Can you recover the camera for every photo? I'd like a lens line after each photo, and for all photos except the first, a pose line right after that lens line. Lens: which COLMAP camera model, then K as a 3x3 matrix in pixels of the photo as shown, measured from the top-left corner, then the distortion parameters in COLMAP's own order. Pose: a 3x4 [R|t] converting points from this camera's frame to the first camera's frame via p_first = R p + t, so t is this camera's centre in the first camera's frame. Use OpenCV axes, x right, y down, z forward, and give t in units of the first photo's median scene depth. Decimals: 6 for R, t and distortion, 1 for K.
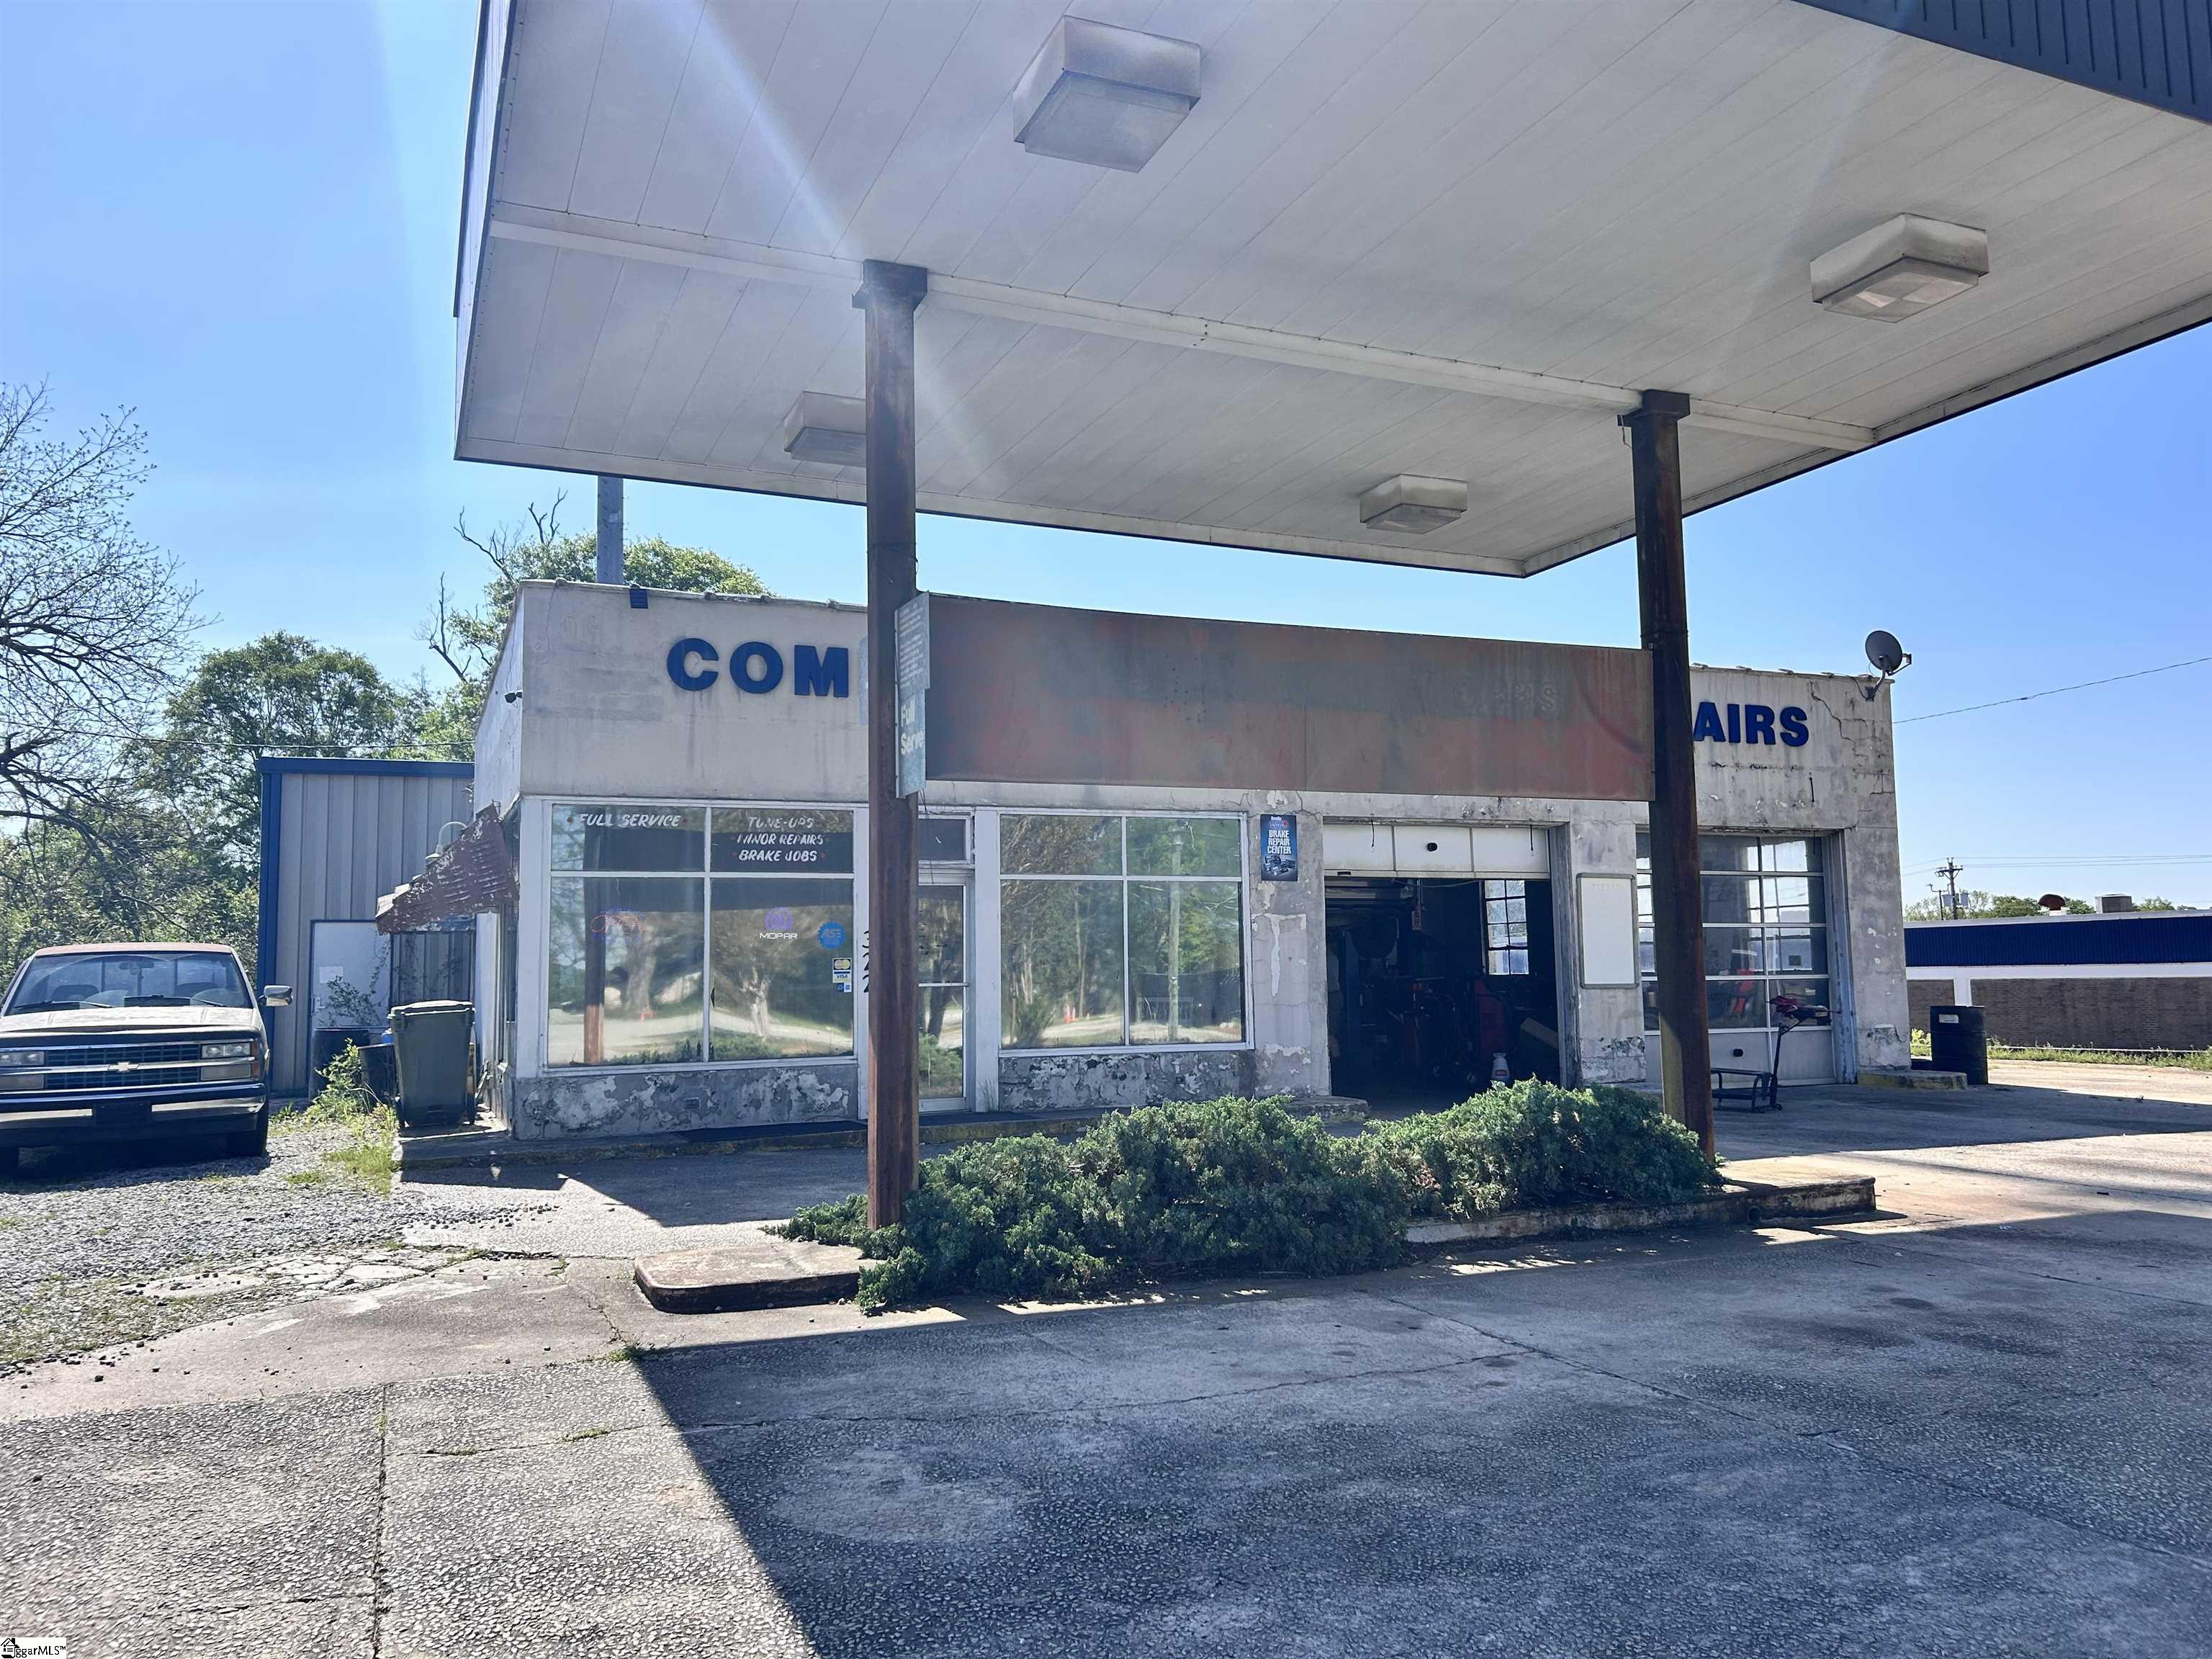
lens RADIAL K [[1656.1, 0, 1106.0], [0, 1656.1, 829.5], [0, 0, 1]] dist [0.003620, -0.001109]
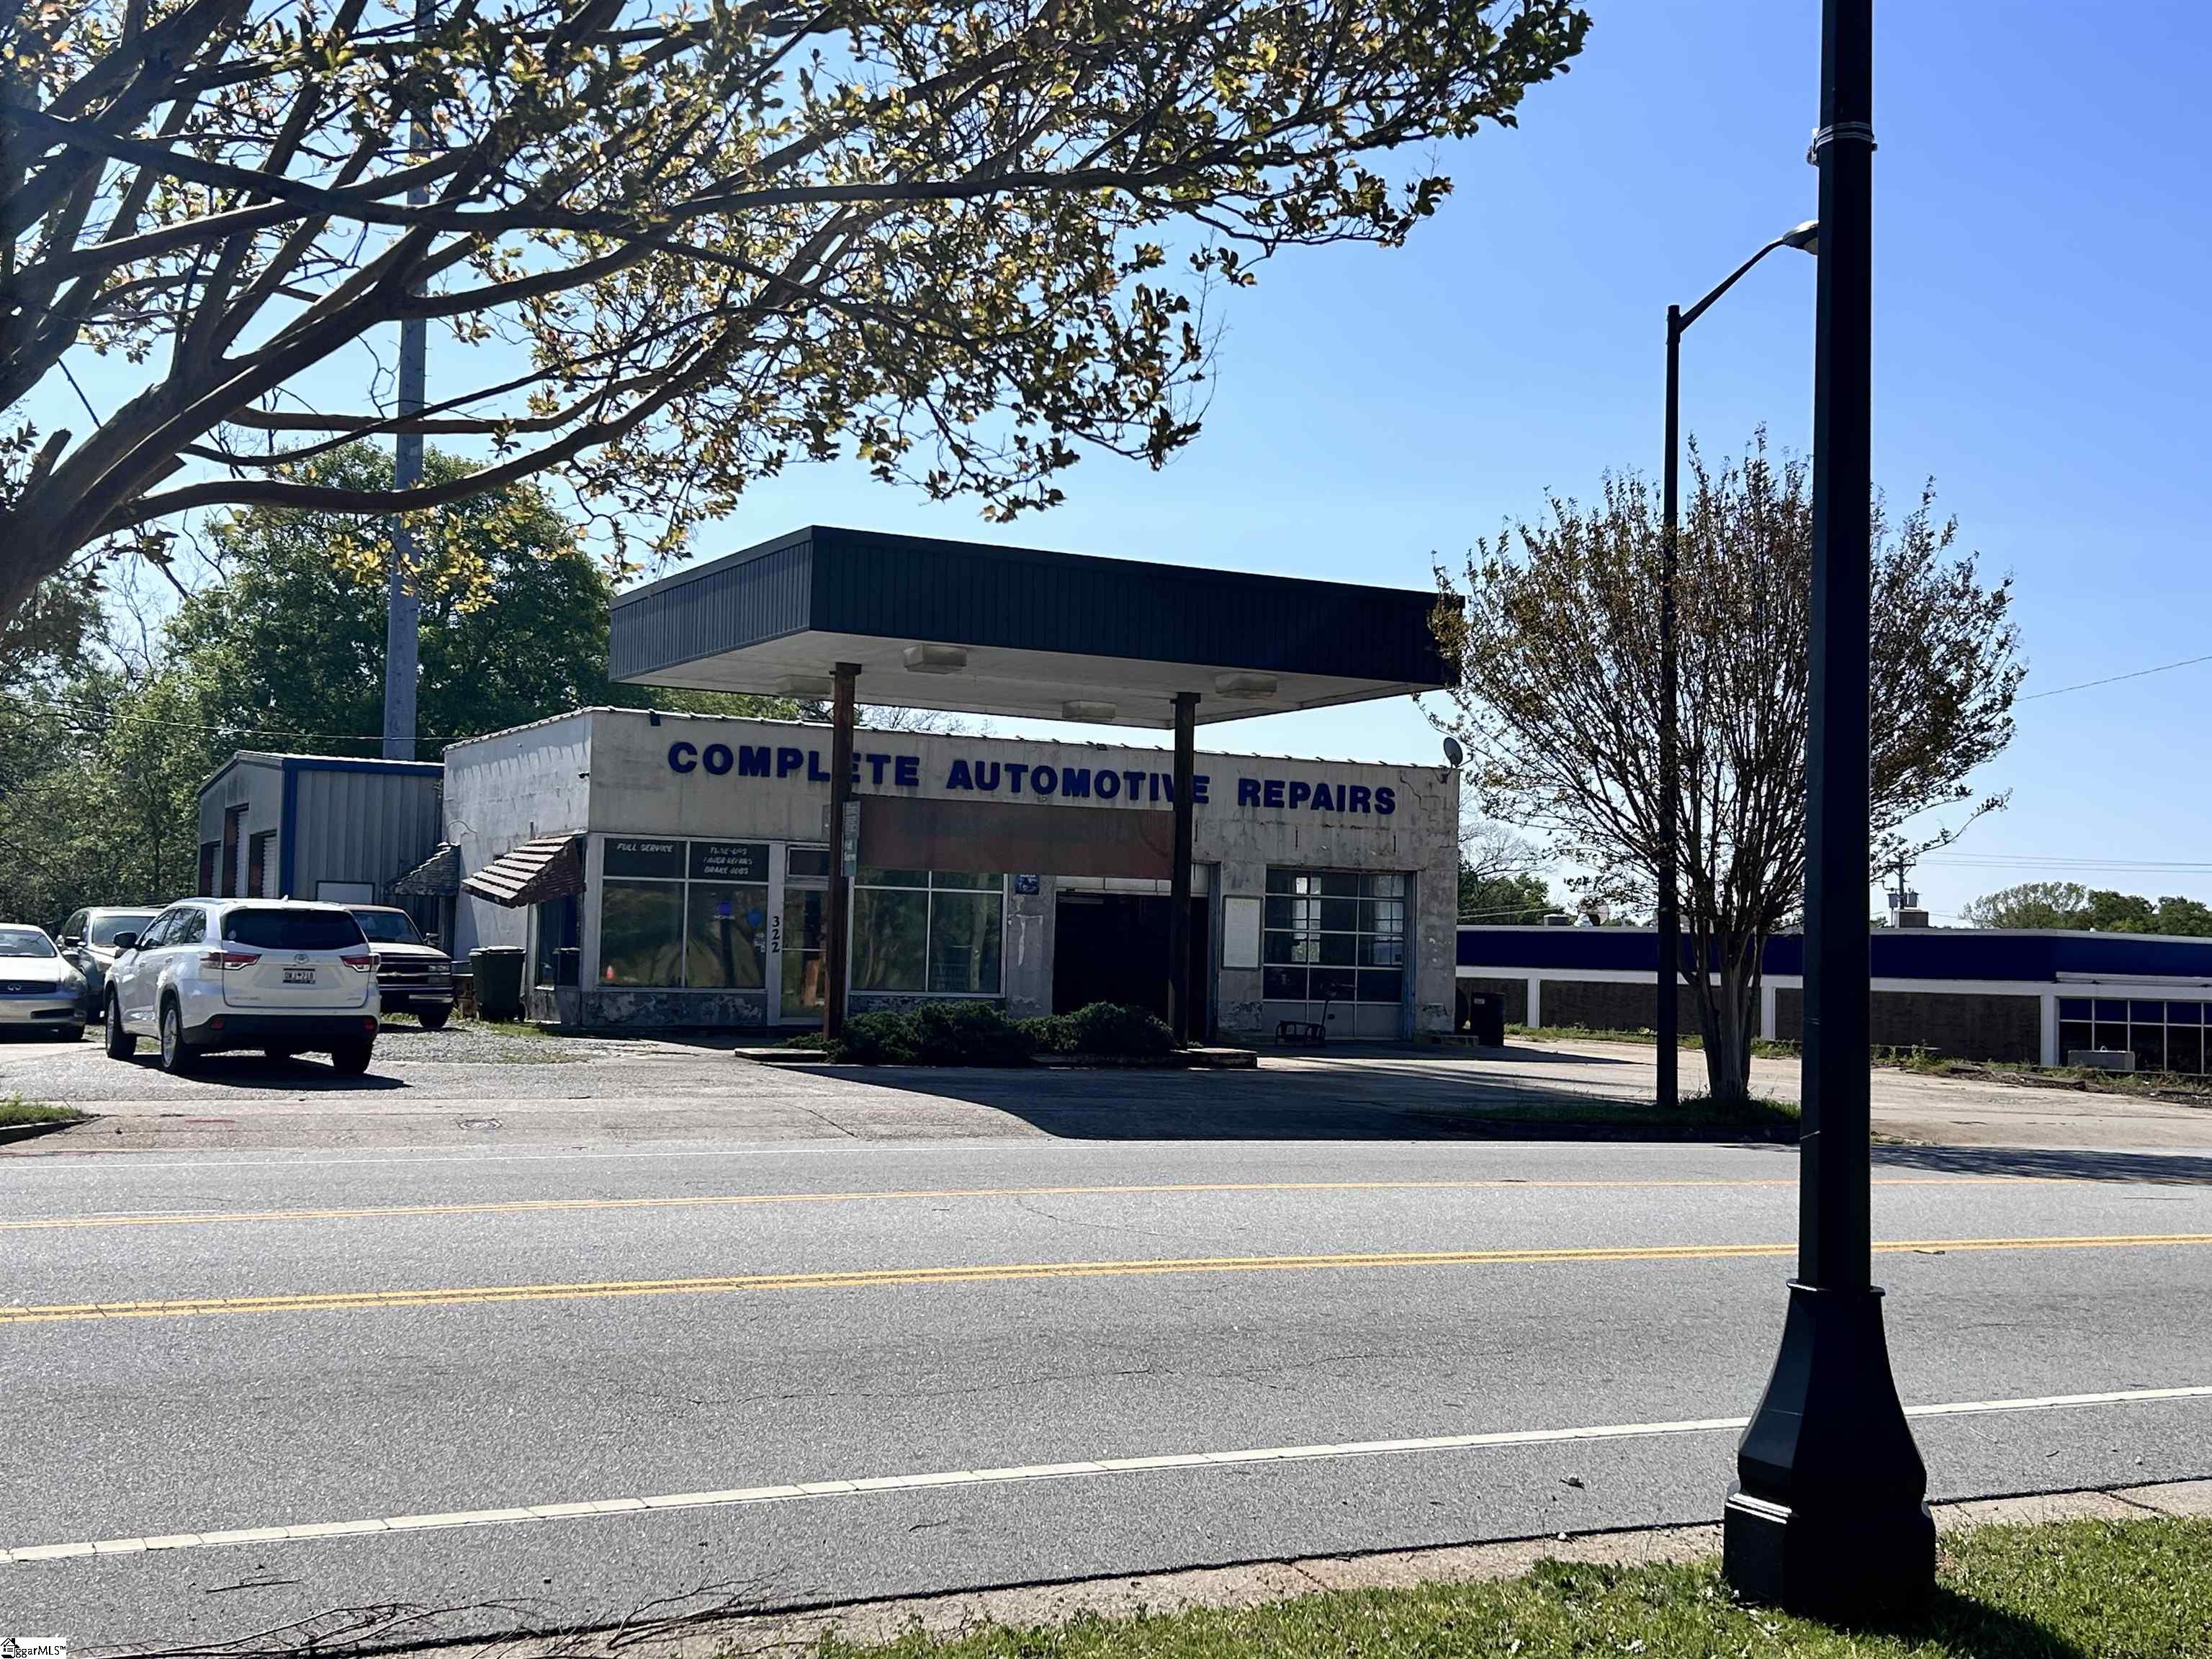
lens RADIAL K [[2505.6, 0, 1106.0], [0, 2505.6, 829.5], [0, 0, 1]] dist [0.006767, 0.001906]
pose [[0.995662, 0.045711, 0.081037, -0.017372], [-0.048877, 0.998100, 0.037525, -0.124314], [-0.079167, -0.041323, 0.996004, -1.397990]]
